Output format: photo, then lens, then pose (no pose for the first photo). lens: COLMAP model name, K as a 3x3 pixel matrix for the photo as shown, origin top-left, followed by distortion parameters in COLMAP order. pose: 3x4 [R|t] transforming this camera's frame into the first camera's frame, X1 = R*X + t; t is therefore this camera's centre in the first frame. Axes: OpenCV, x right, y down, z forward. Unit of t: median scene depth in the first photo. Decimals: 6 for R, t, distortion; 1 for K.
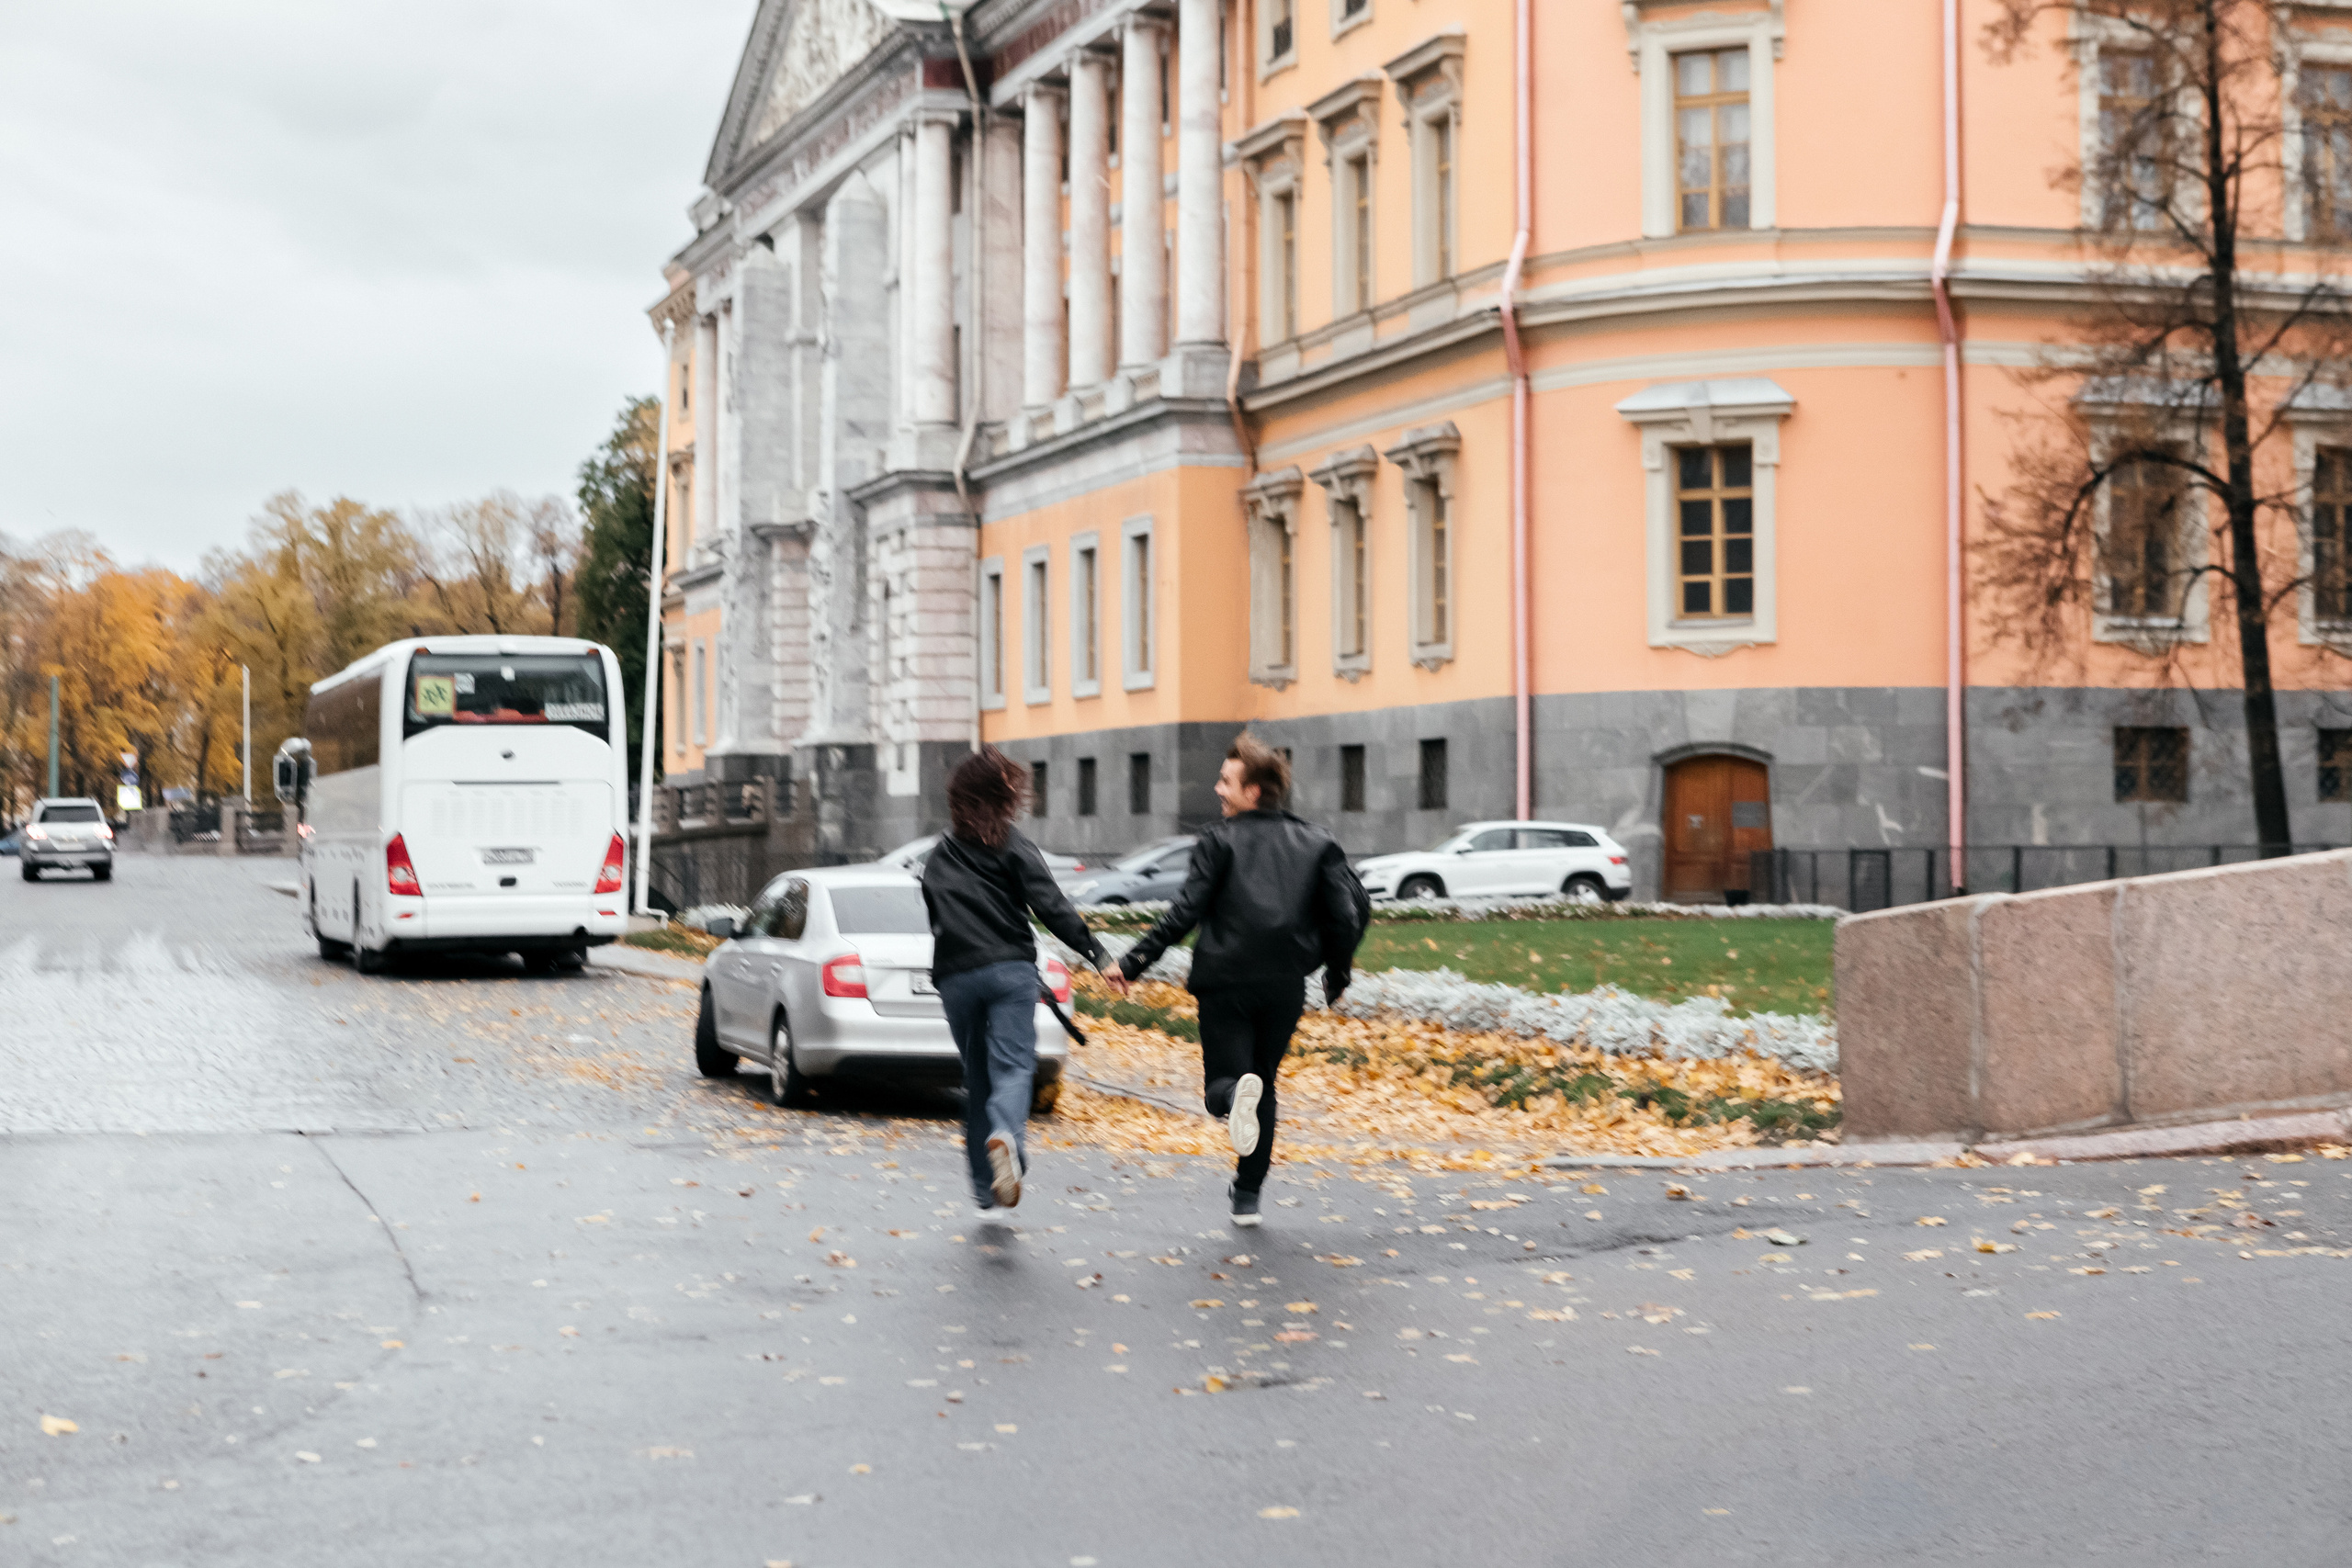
lens RADIAL K [[3888.7, 0, 1176.0], [0, 3888.7, 784.0], [0, 0, 1]] dist [-0.082483, -0.170424]
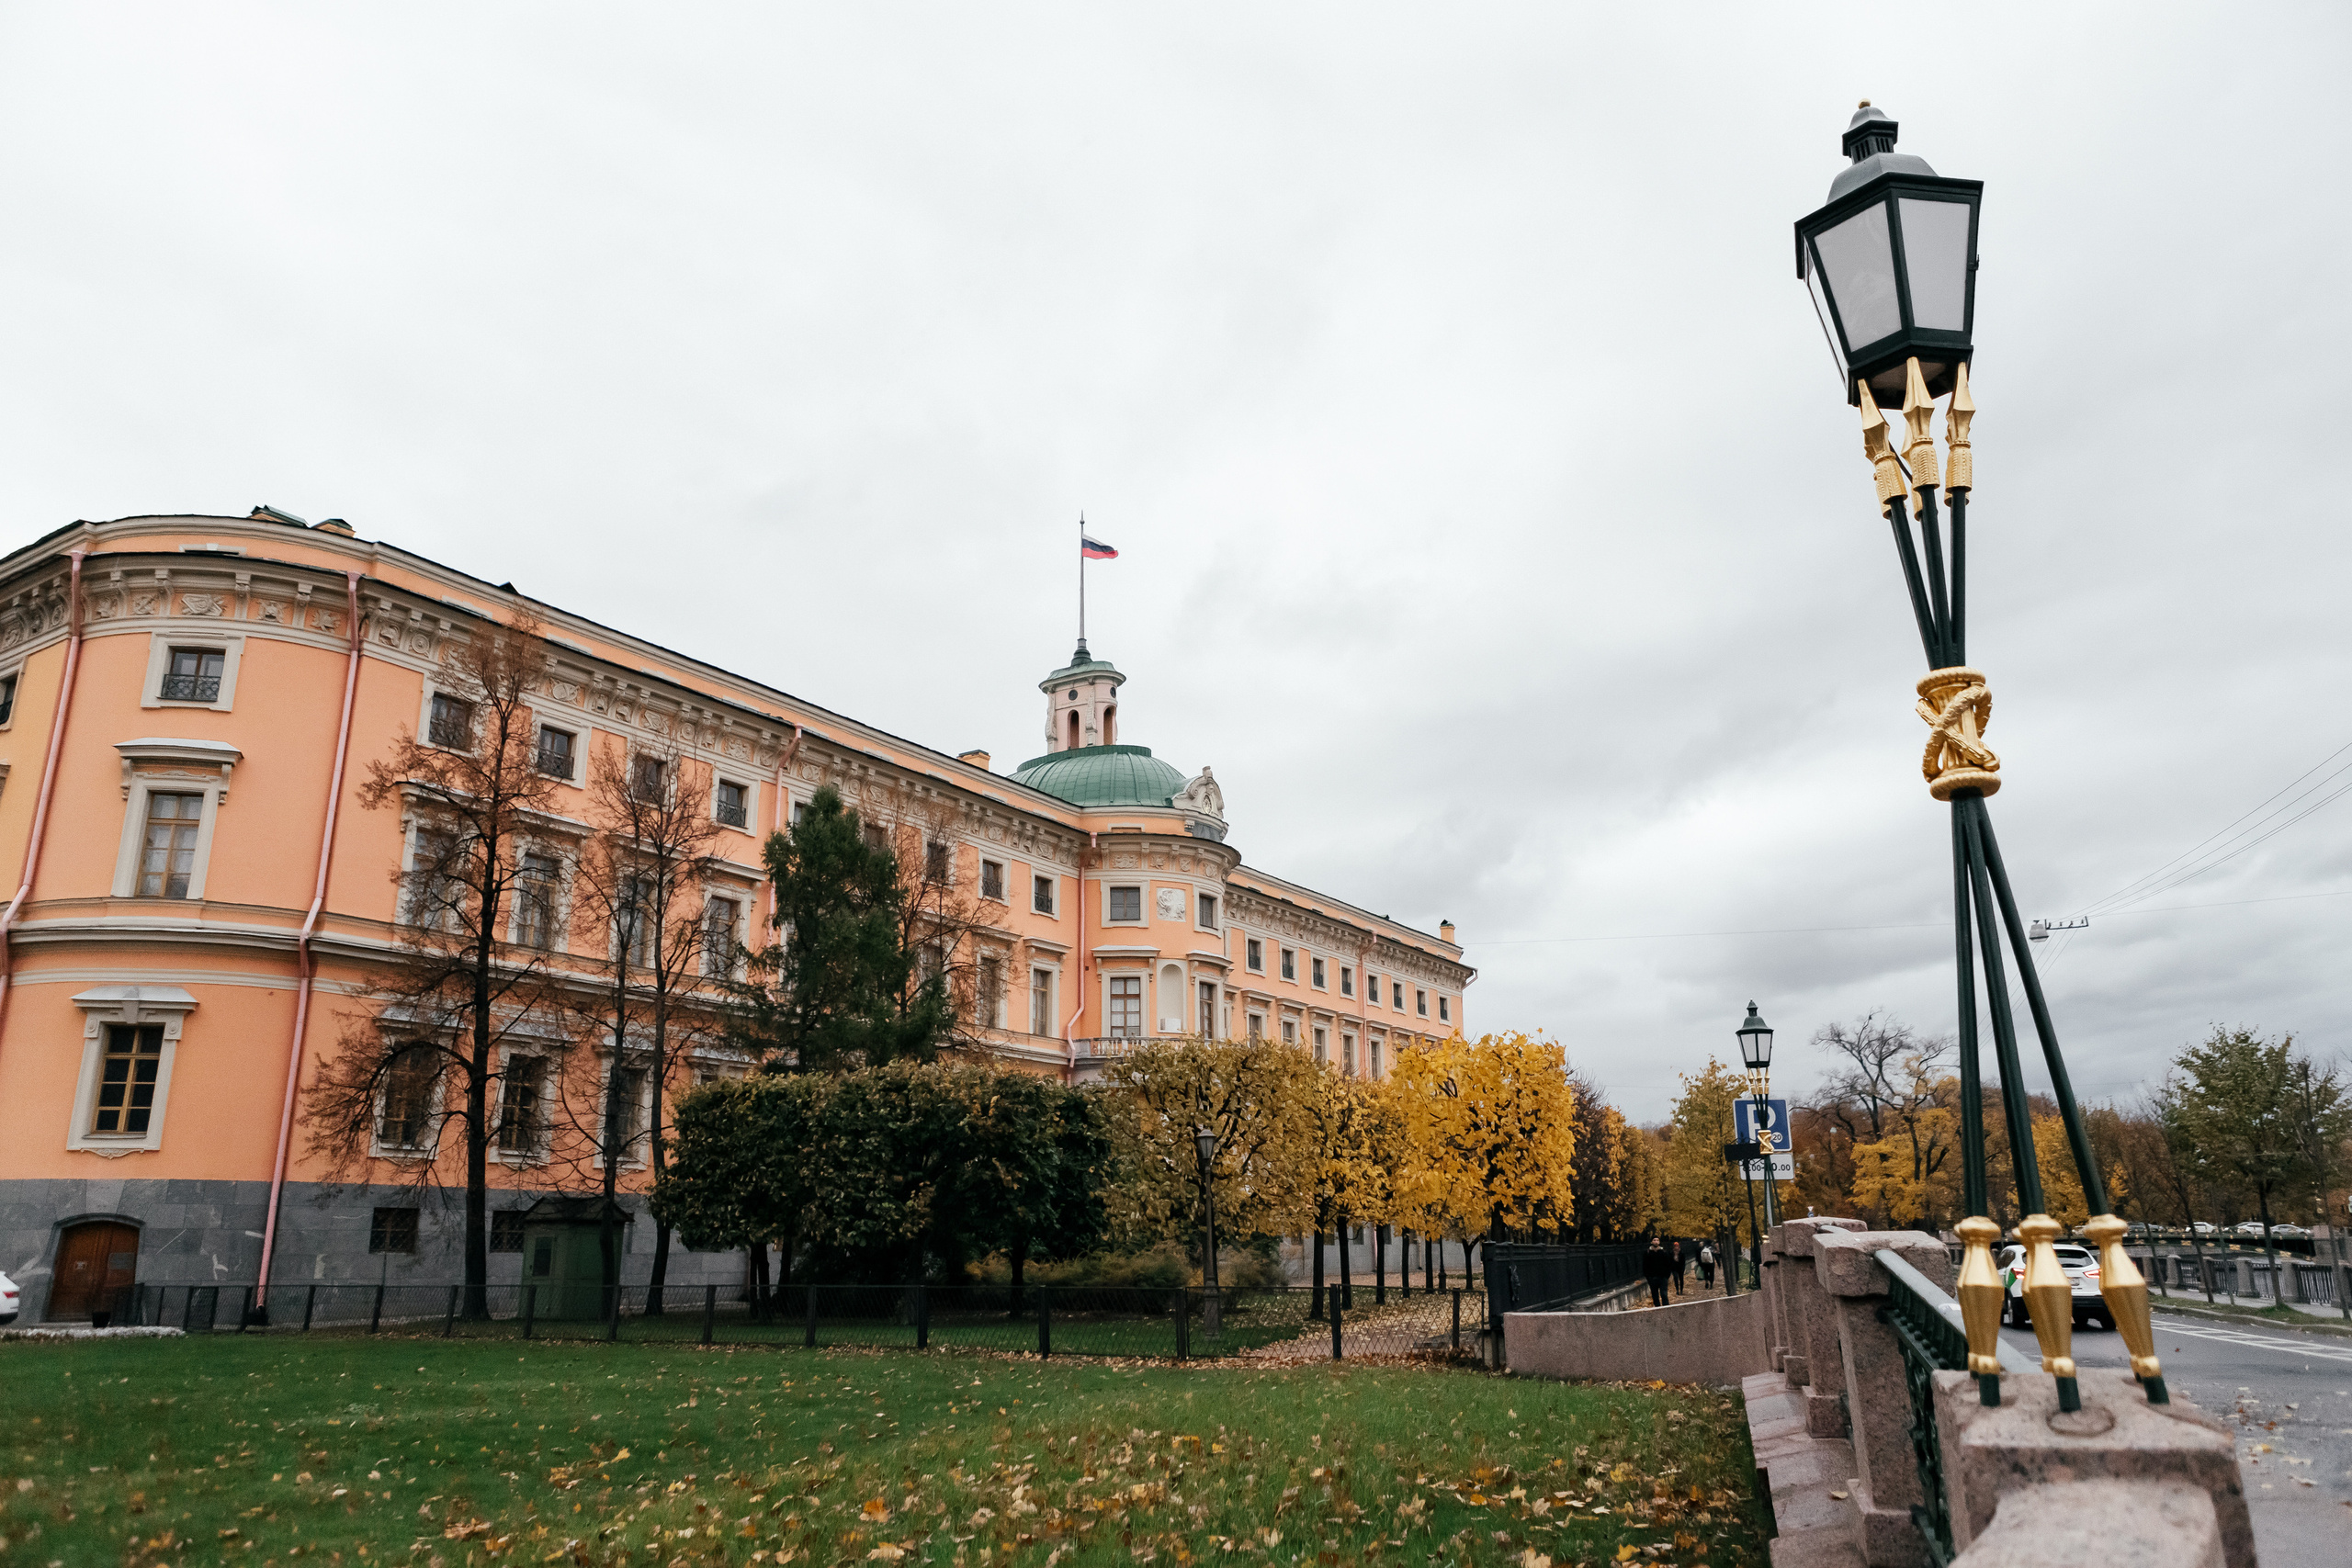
lens RADIAL K [[1605.1, 0, 1170.9], [0, 1605.1, 772.1], [0, 0, 1]] dist [-0.040866, 0.032220]
pose [[0.760426, 0.183409, 0.622987, 0.034213], [-0.001530, 0.959795, -0.280699, -0.002837], [-0.649423, 0.212498, 0.730133, 0.207479]]
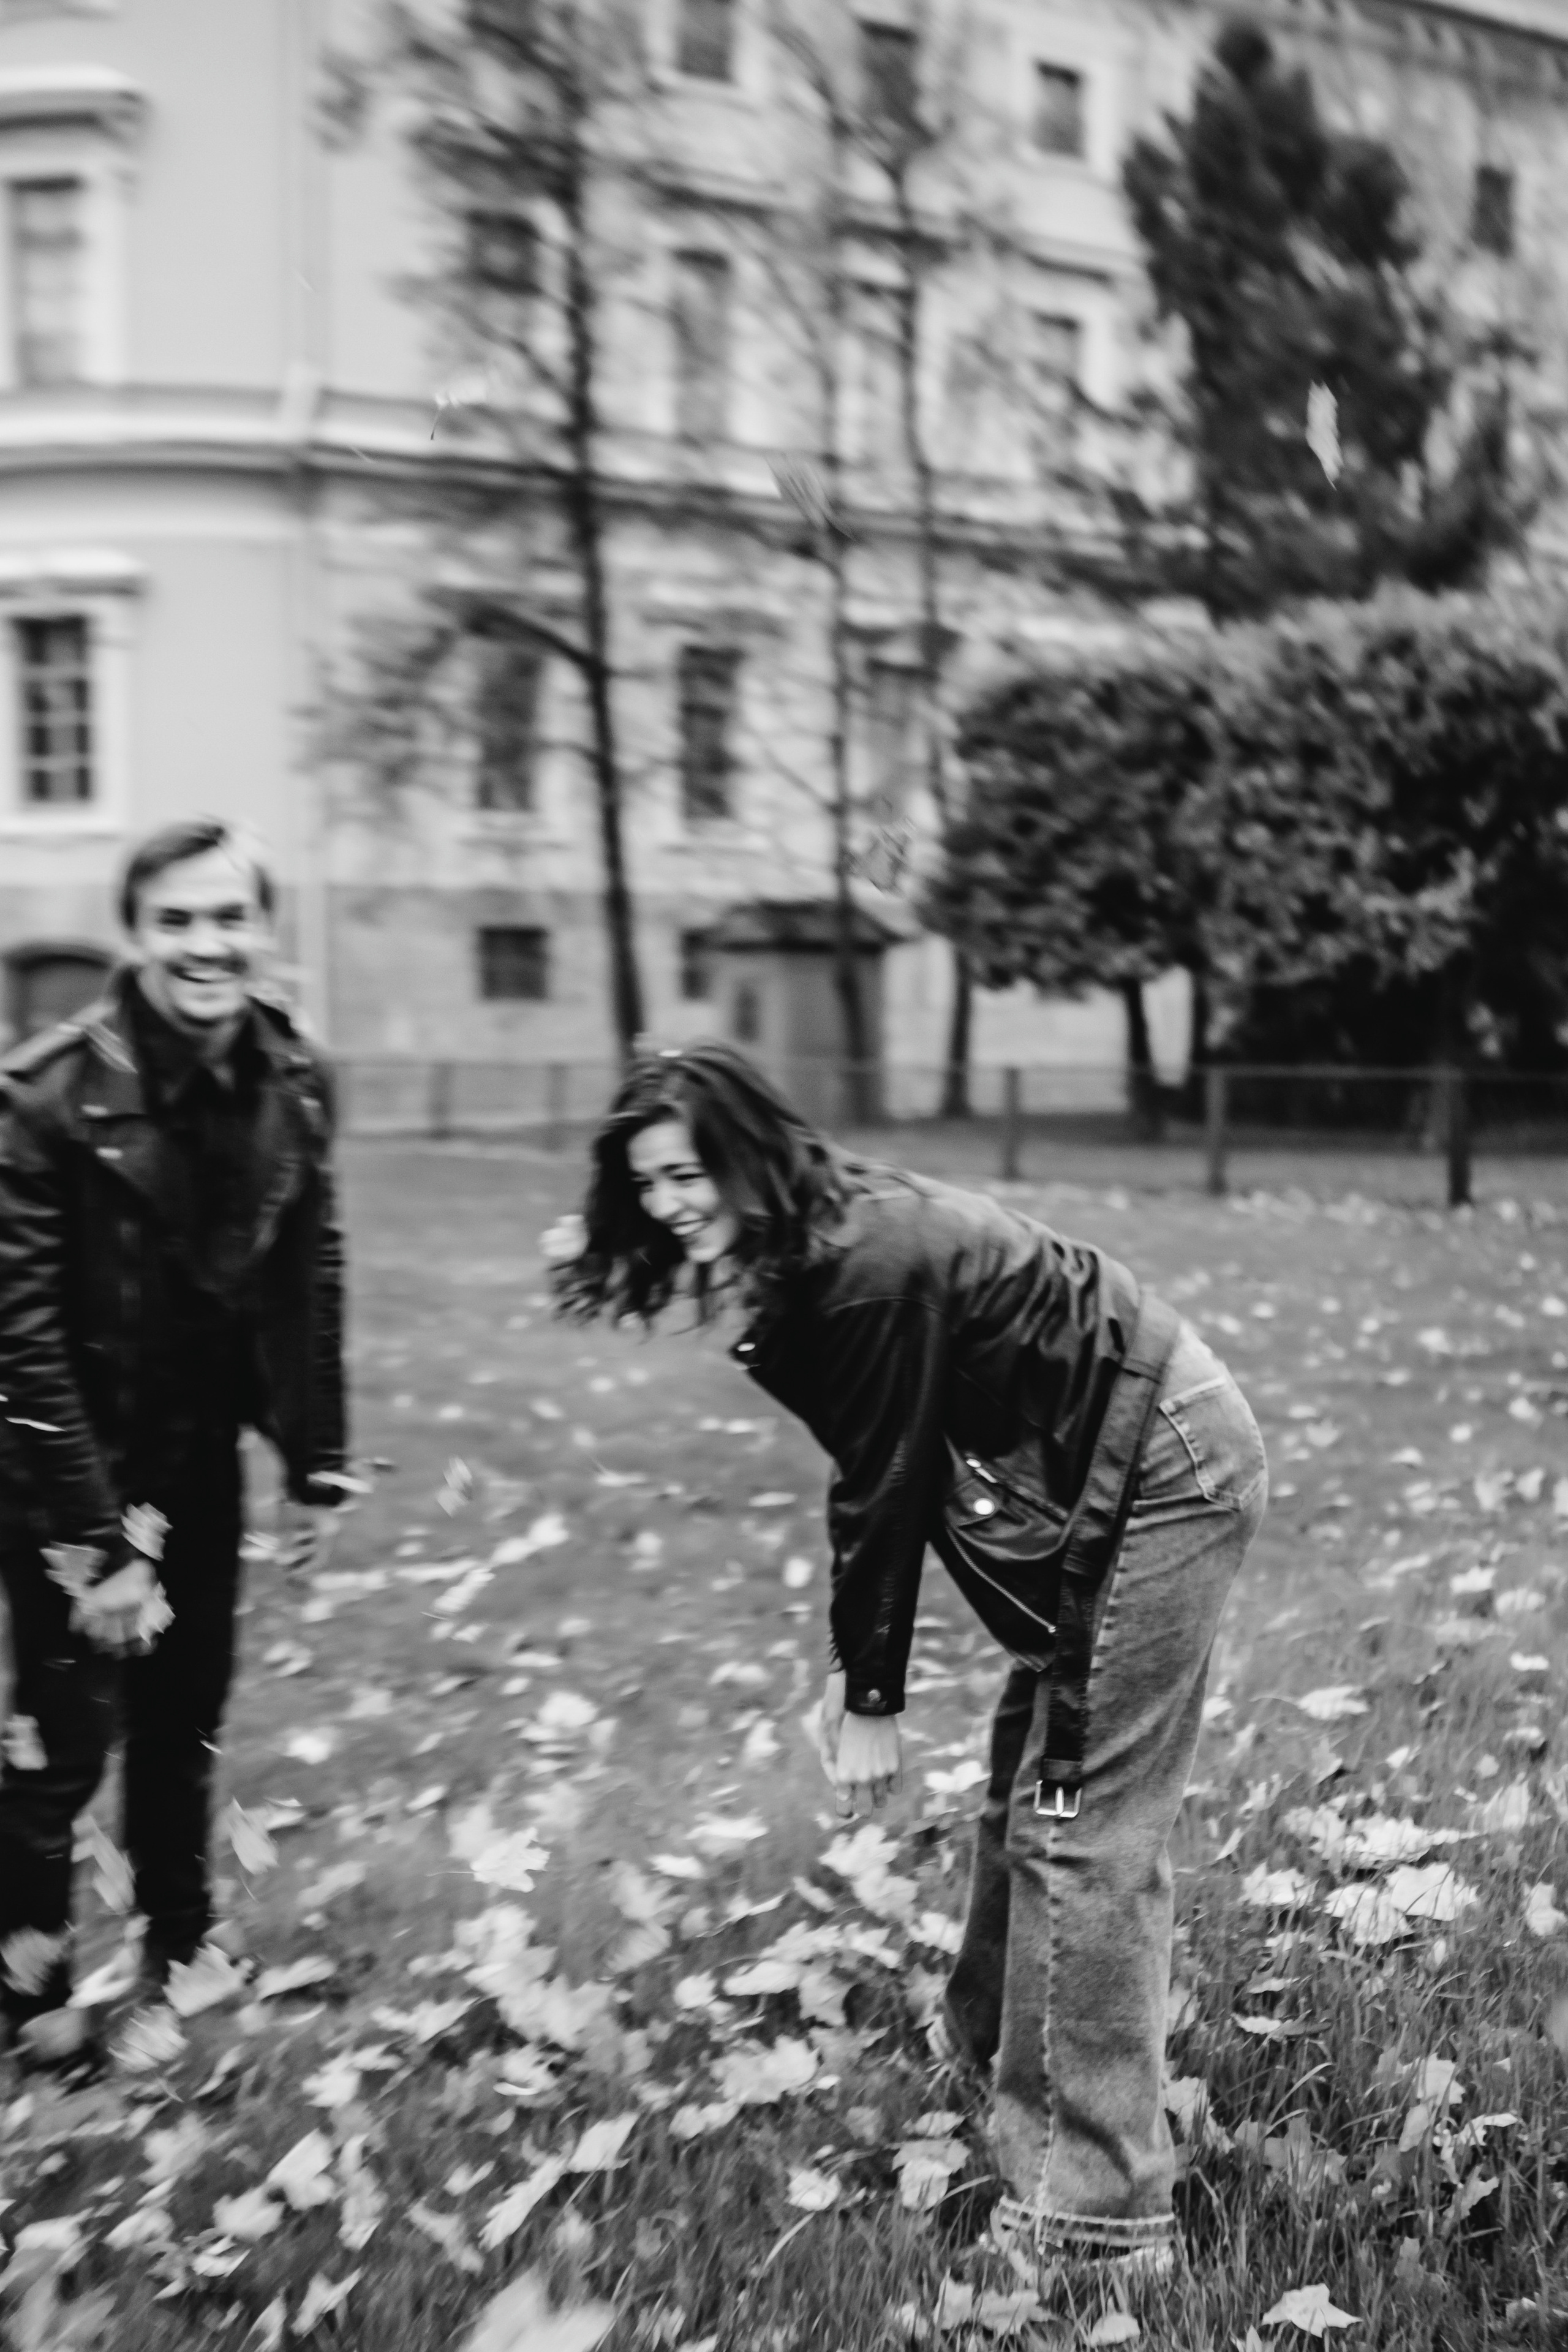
lens RADIAL K [[2909.8, 0, 775.1], [0, 2909.8, 1305.2], [0, 0, 1]] dist [-0.001351, -0.036365]
pose [[0.949339, -0.030812, 0.312740, 0.081559], [-0.004419, 0.993775, 0.111322, -0.001943], [-0.314223, -0.107065, 0.943293, 0.275718]]
